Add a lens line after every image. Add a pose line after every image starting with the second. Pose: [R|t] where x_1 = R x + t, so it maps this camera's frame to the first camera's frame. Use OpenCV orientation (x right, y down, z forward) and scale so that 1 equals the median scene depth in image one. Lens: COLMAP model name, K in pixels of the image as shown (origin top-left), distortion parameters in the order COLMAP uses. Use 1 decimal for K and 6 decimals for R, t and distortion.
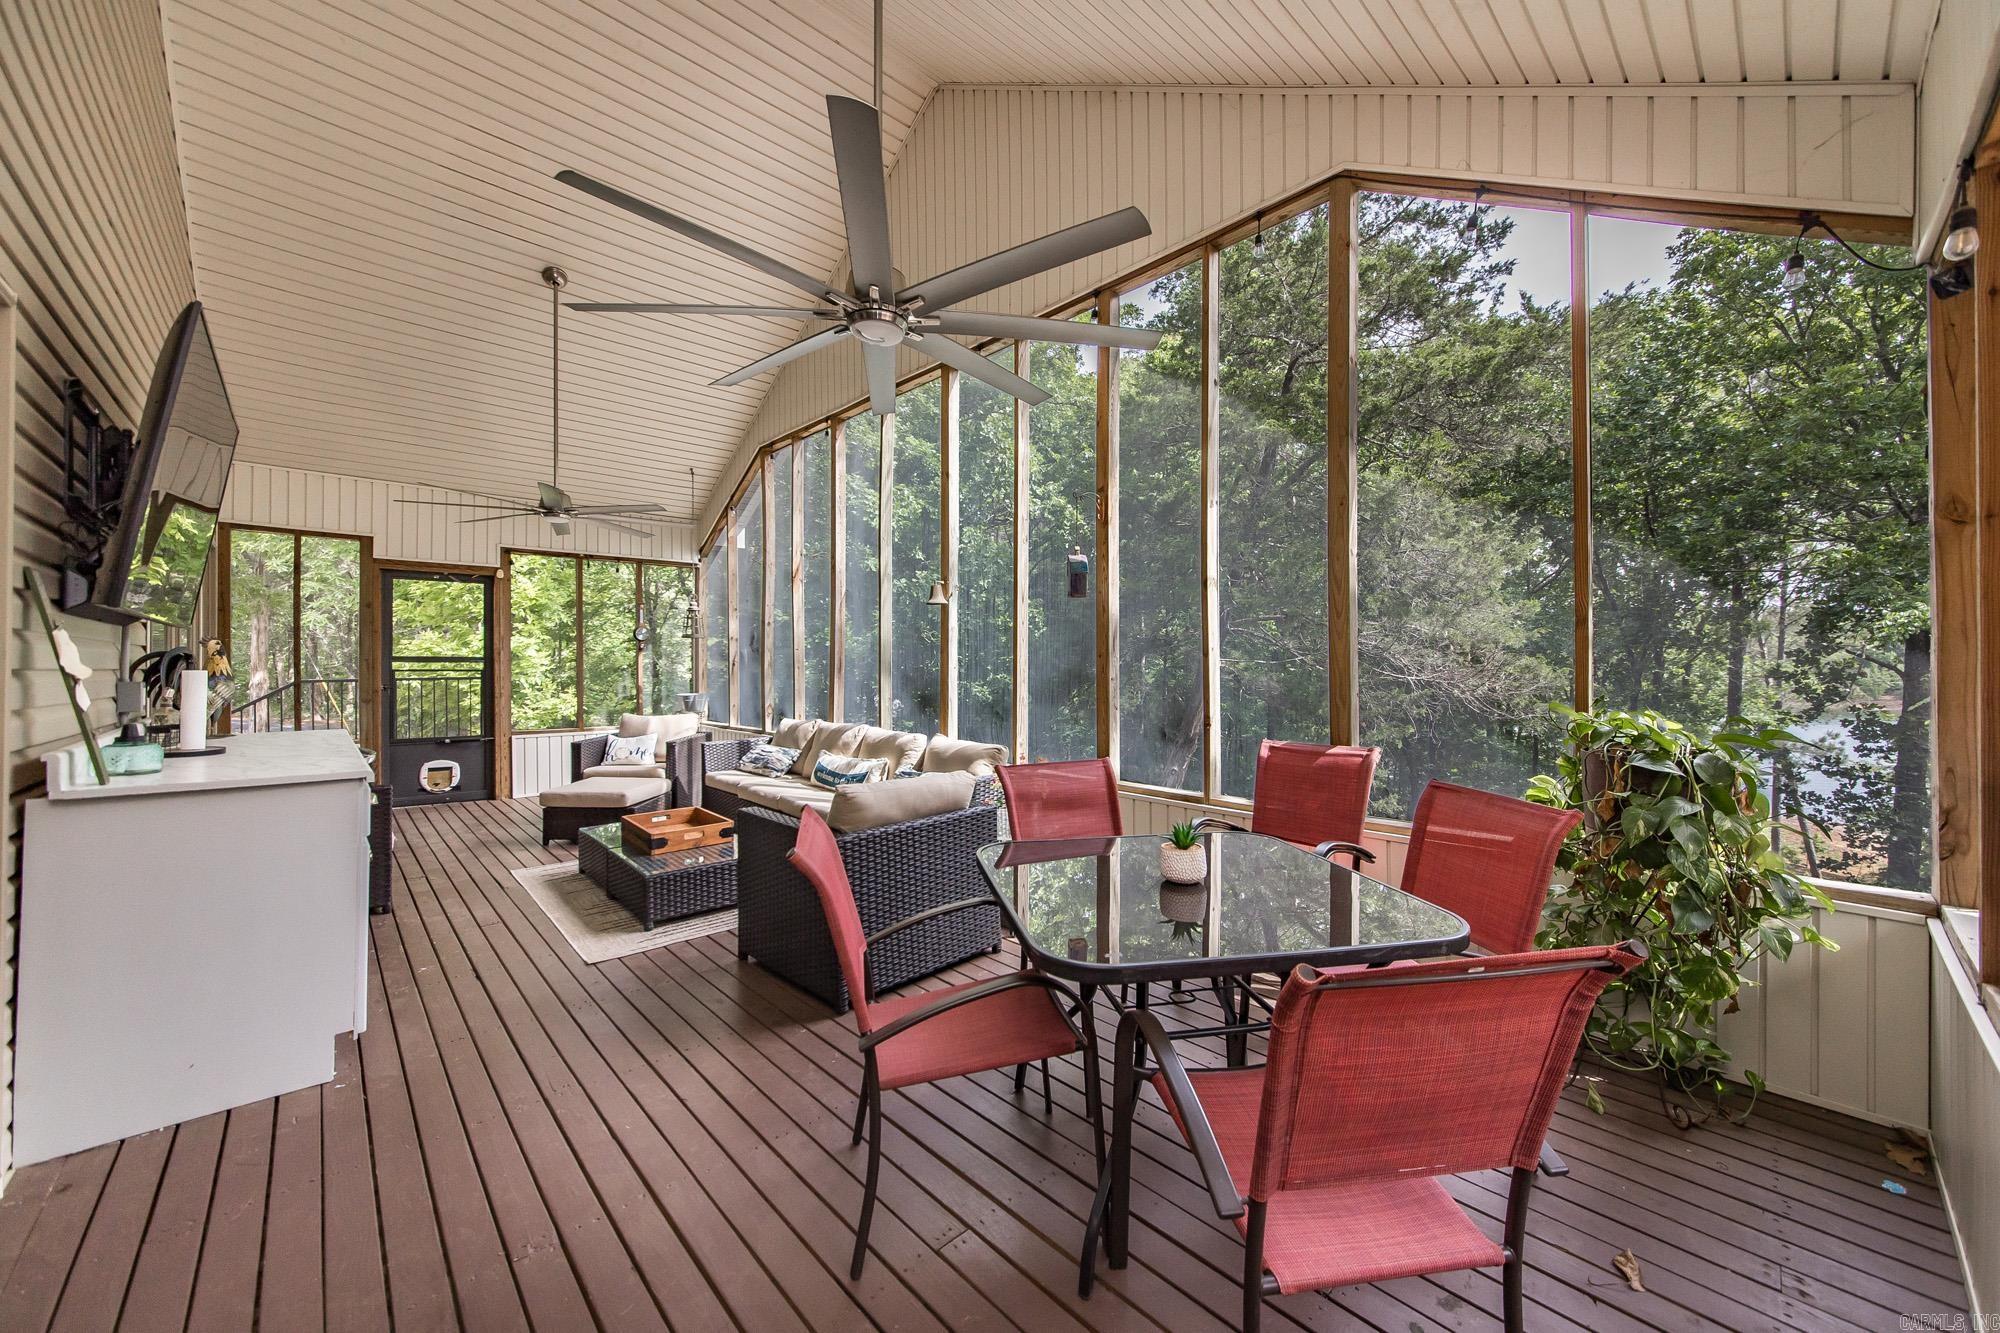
lens RADIAL K [[737.7, 0, 993.3], [0, 737.7, 664.6], [0, 0, 1]] dist [-0.002695, 0.004038]
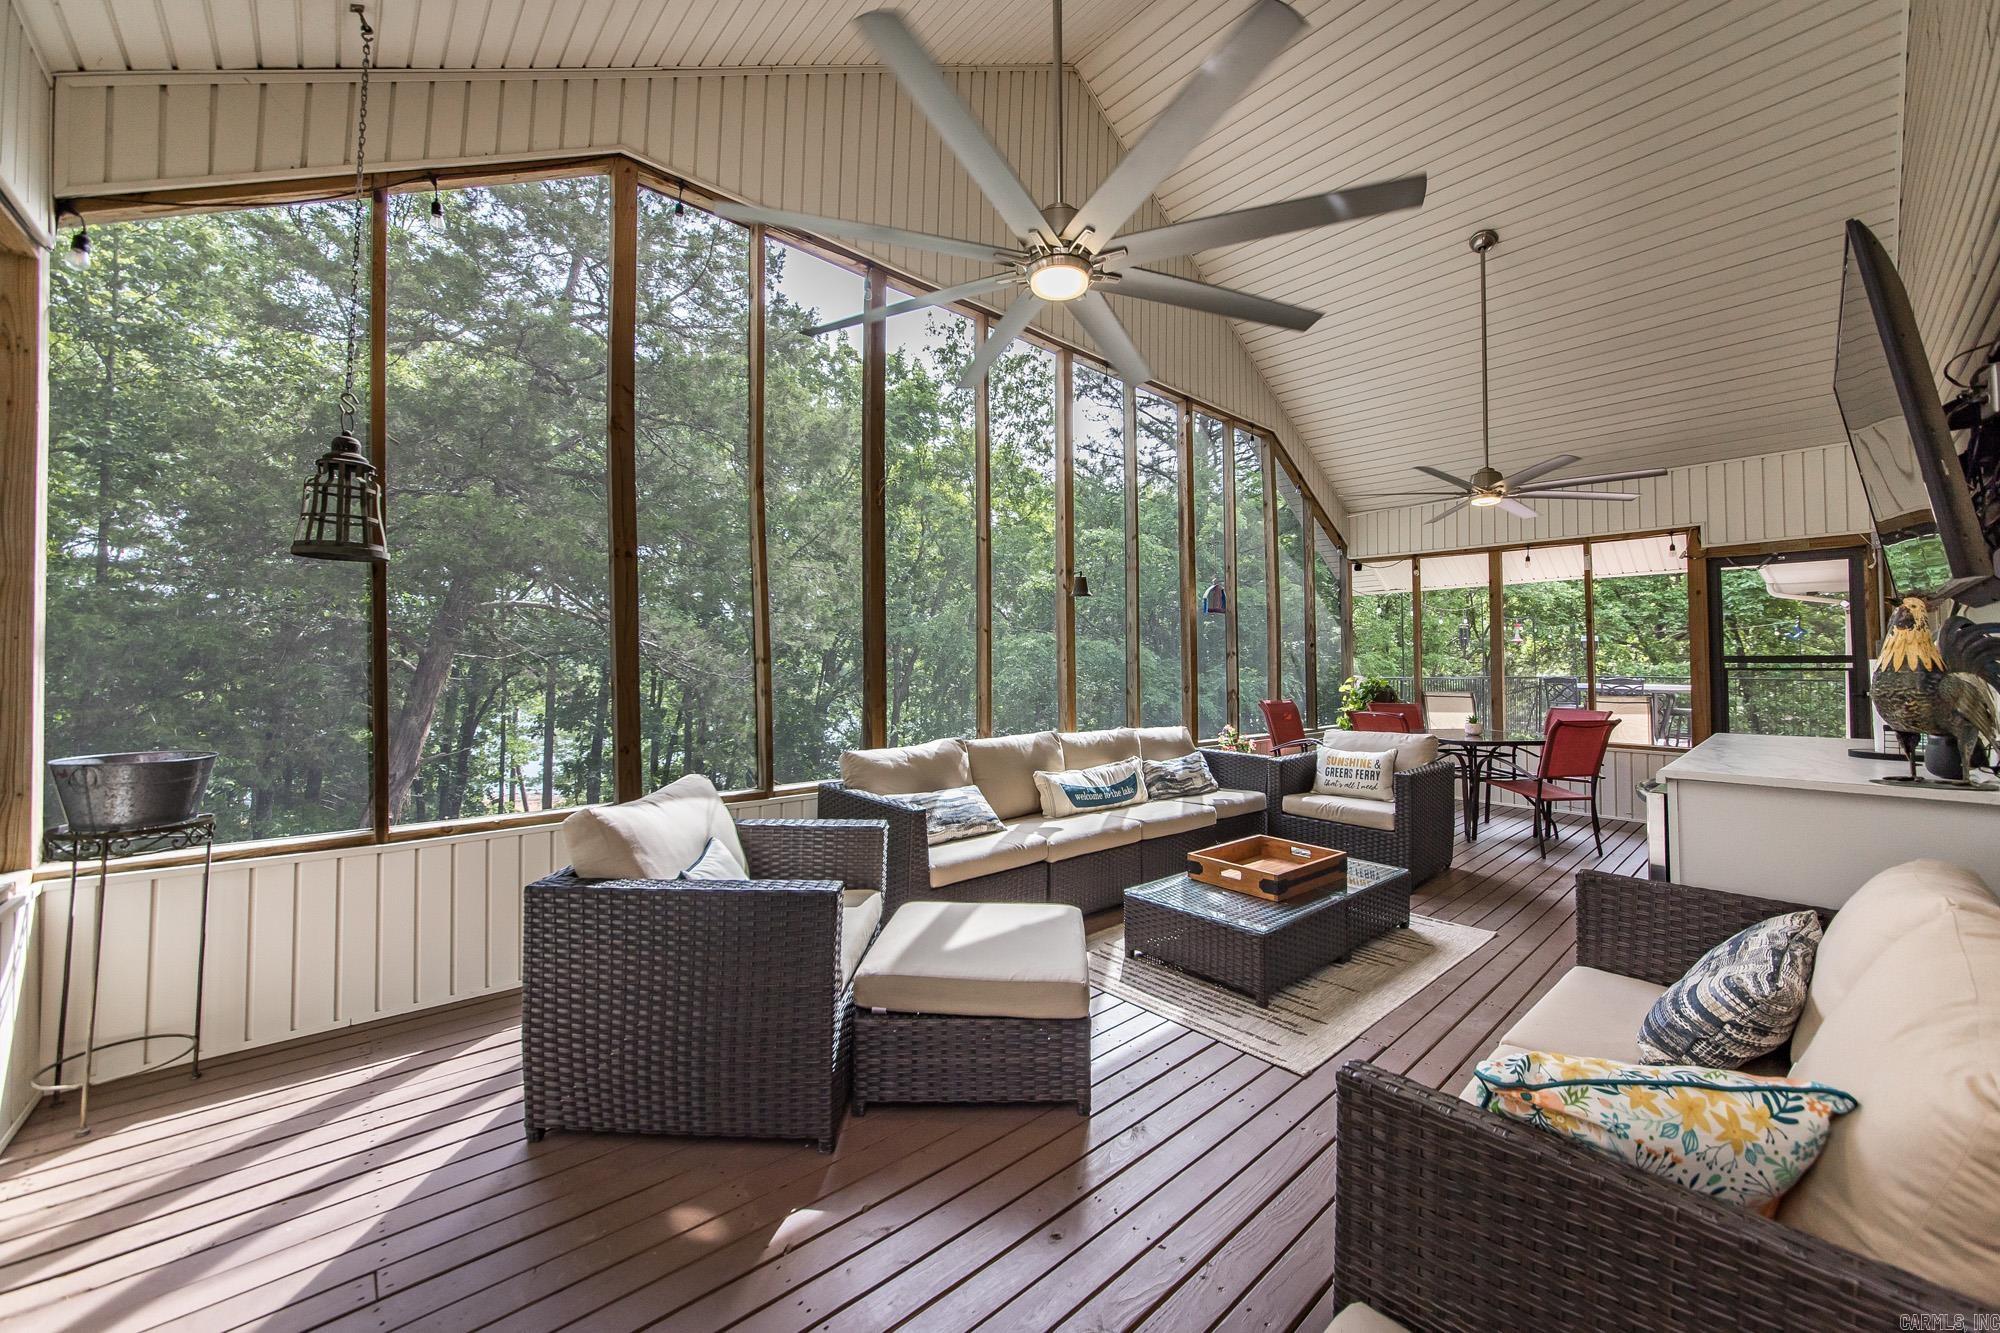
lens RADIAL K [[737.7, 0, 1001.9], [0, 737.7, 657.2], [0, 0, 1]] dist [-0.002695, 0.004038]
pose [[0.015540, 0.011427, 0.999814, -1.018163], [-0.012655, 0.999857, -0.011231, 0.005627], [-0.999799, -0.012478, 0.015682, 1.052878]]
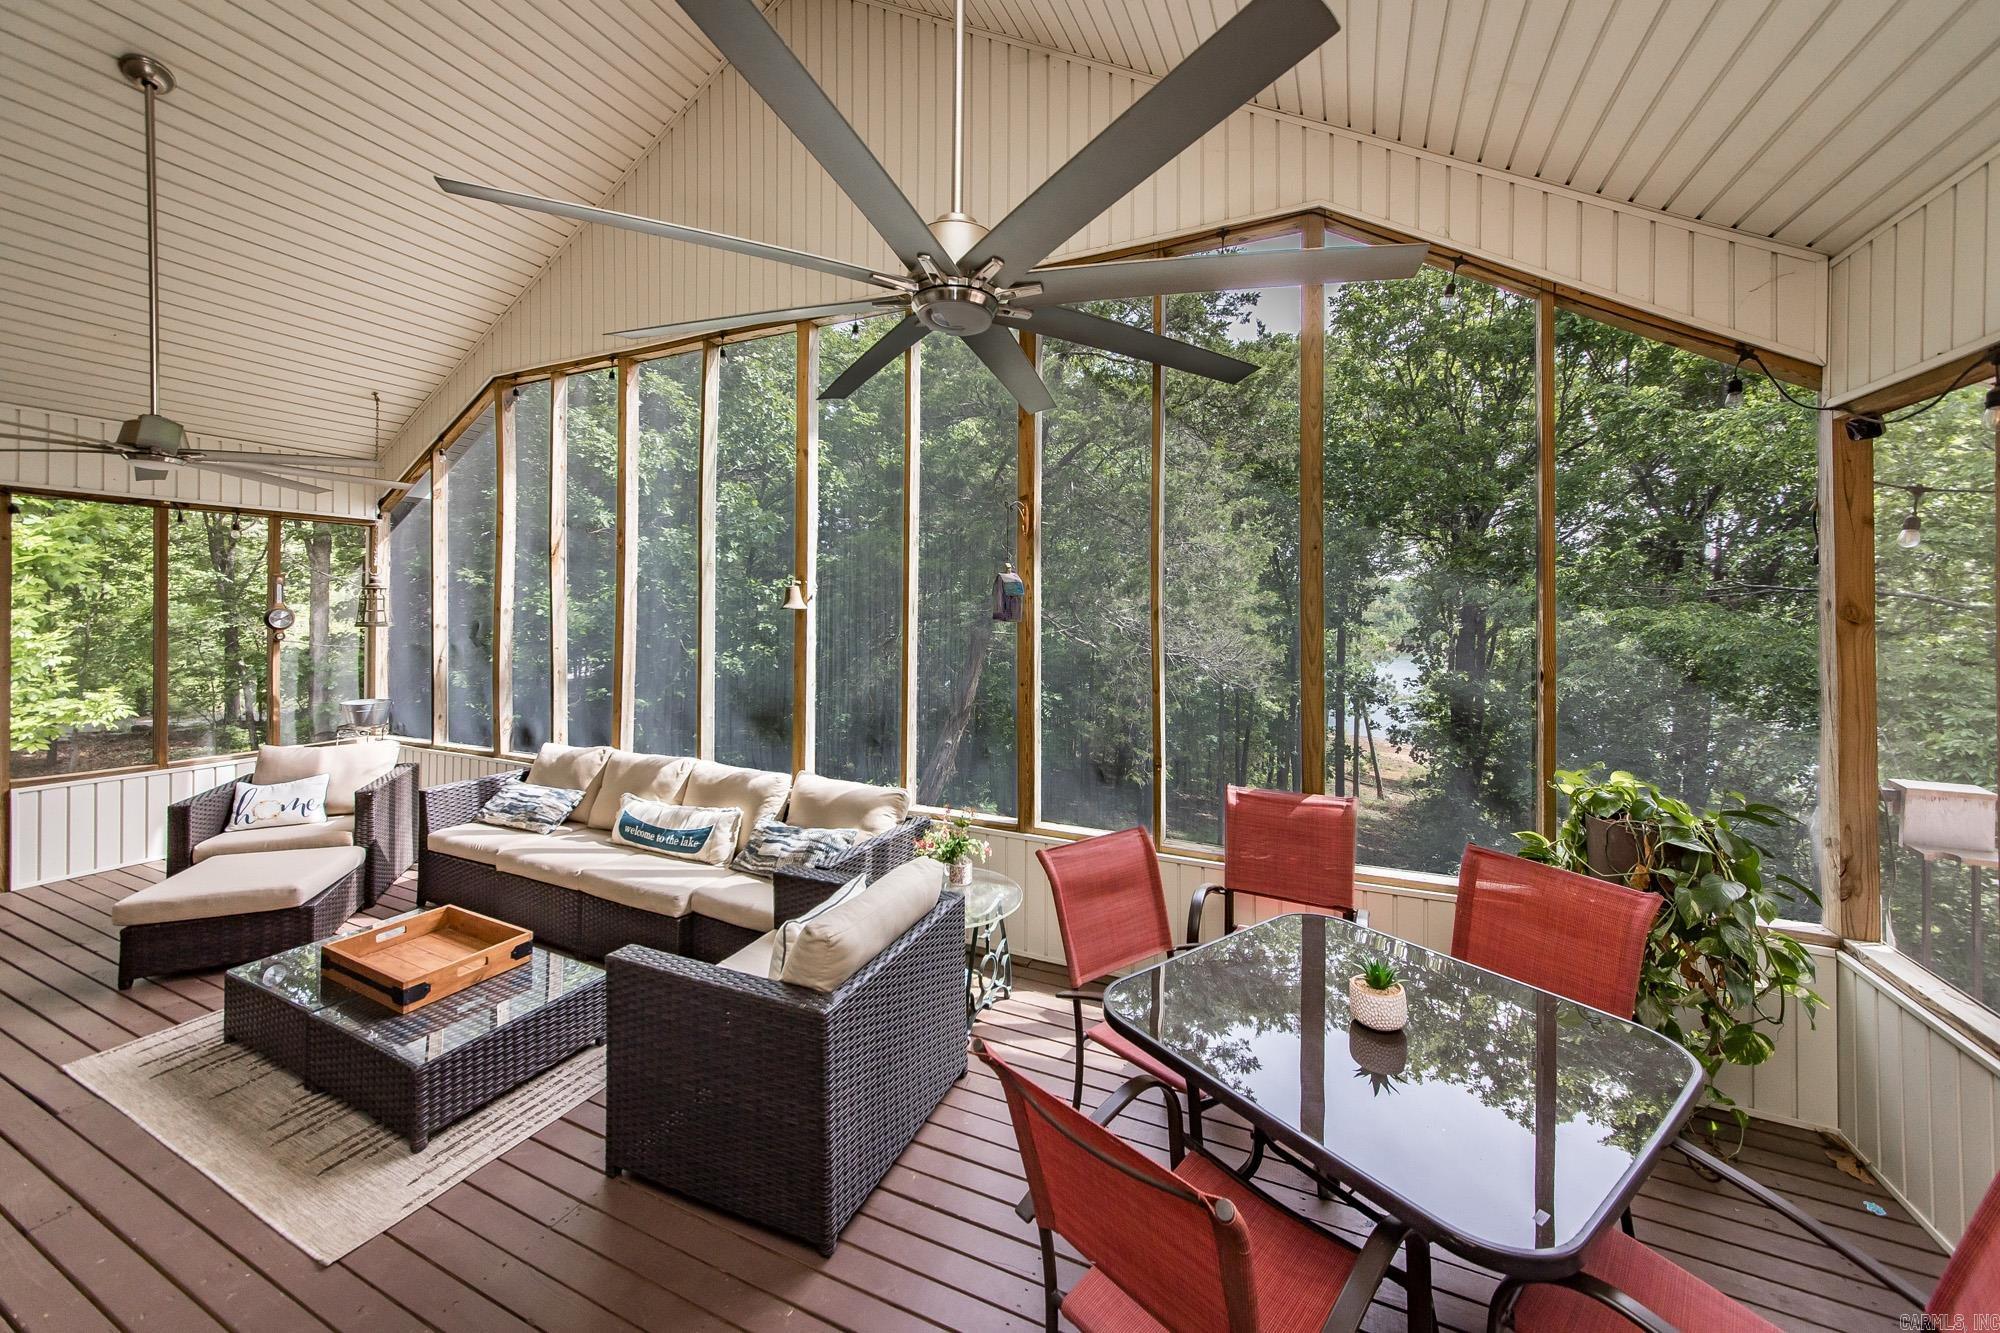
lens RADIAL K [[737.7, 0, 1000.1], [0, 737.7, 617.9], [0, 0, 1]] dist [-0.002695, 0.004038]
pose [[0.925871, 0.003502, 0.377824, -0.166784], [-0.004470, 0.999989, 0.001686, -0.072165], [-0.377814, -0.003250, 0.925876, 0.148079]]
